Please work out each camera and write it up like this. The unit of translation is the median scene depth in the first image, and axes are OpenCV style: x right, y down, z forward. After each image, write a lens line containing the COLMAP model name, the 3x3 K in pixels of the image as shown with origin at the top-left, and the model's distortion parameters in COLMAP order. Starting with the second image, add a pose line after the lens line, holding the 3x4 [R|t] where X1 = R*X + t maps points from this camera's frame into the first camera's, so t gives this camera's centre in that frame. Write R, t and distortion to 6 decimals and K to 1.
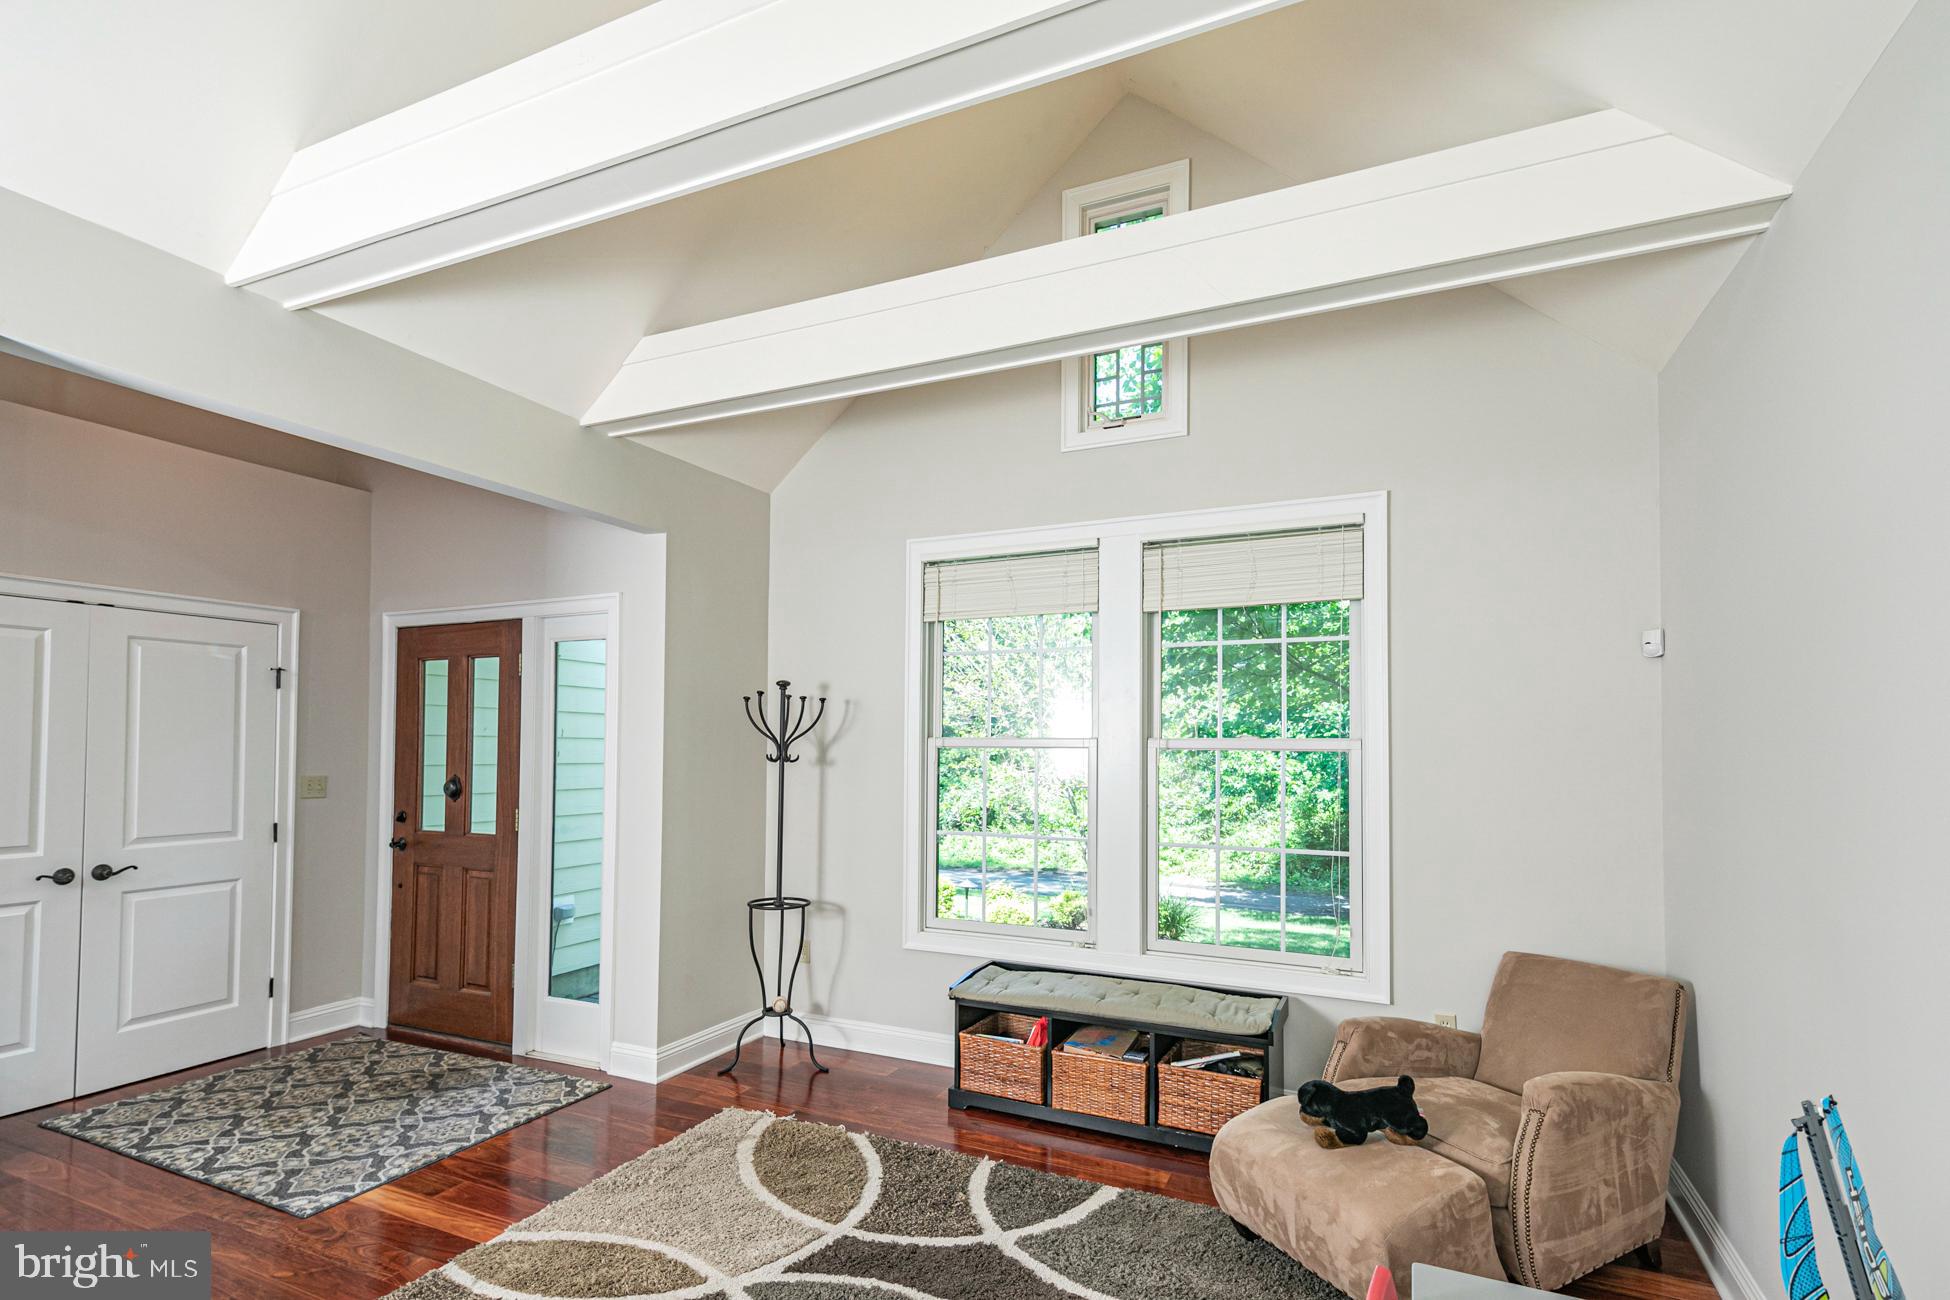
lens RADIAL K [[973.3, 0, 967.9], [0, 973.3, 711.1], [0, 0, 1]] dist [0.026994, -0.000822]
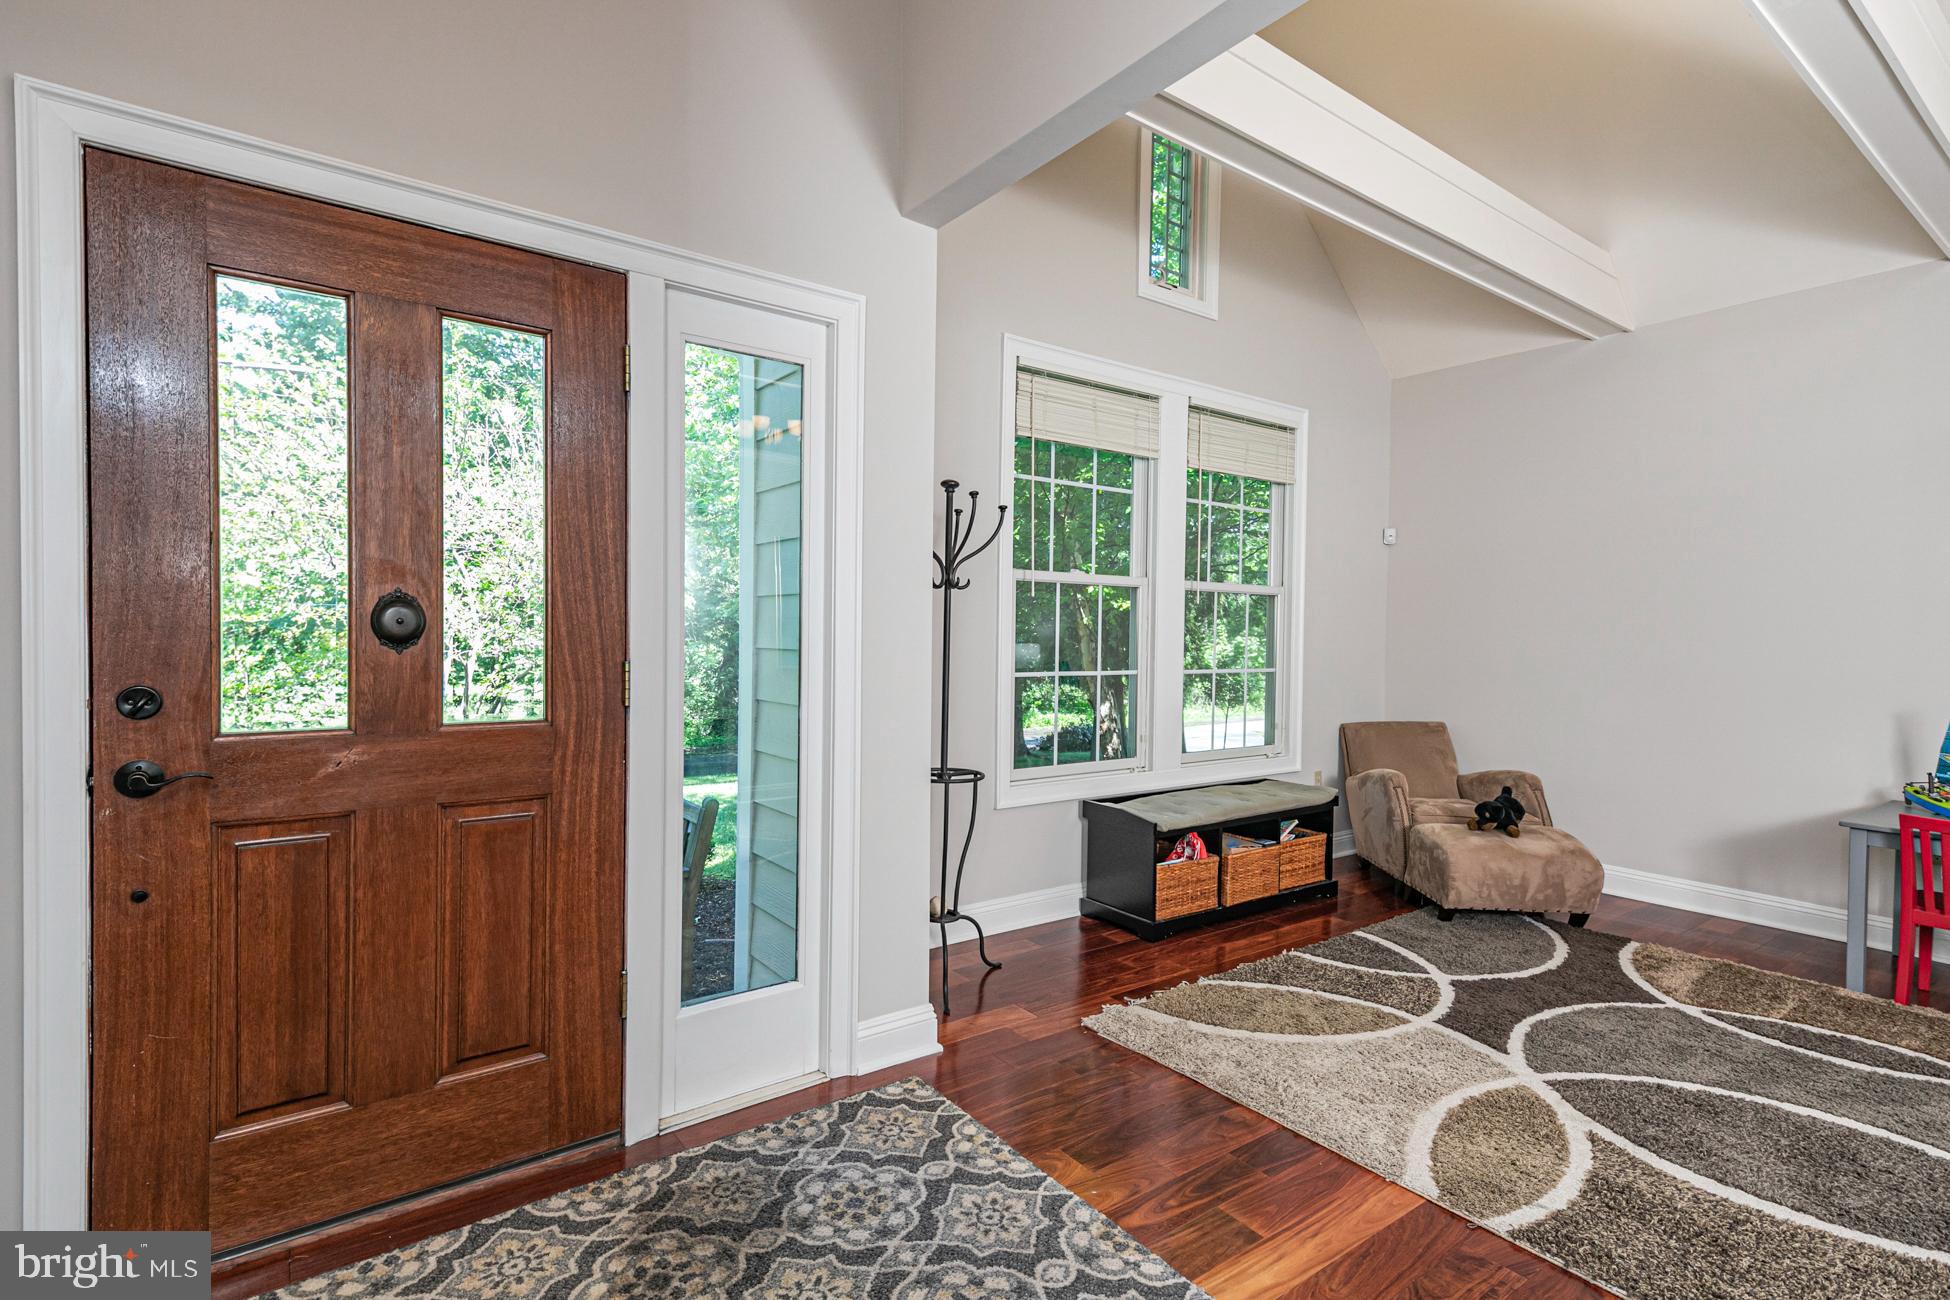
lens RADIAL K [[946.5, 0, 1015.6], [0, 946.5, 635.7], [0, 0, 1]] dist [0.027879, -0.001523]
pose [[0.449500, -0.004928, 0.893267, -0.868517], [-0.043615, 0.998671, 0.027457, 0.070749], [-0.892215, -0.051301, 0.448688, 0.659627]]
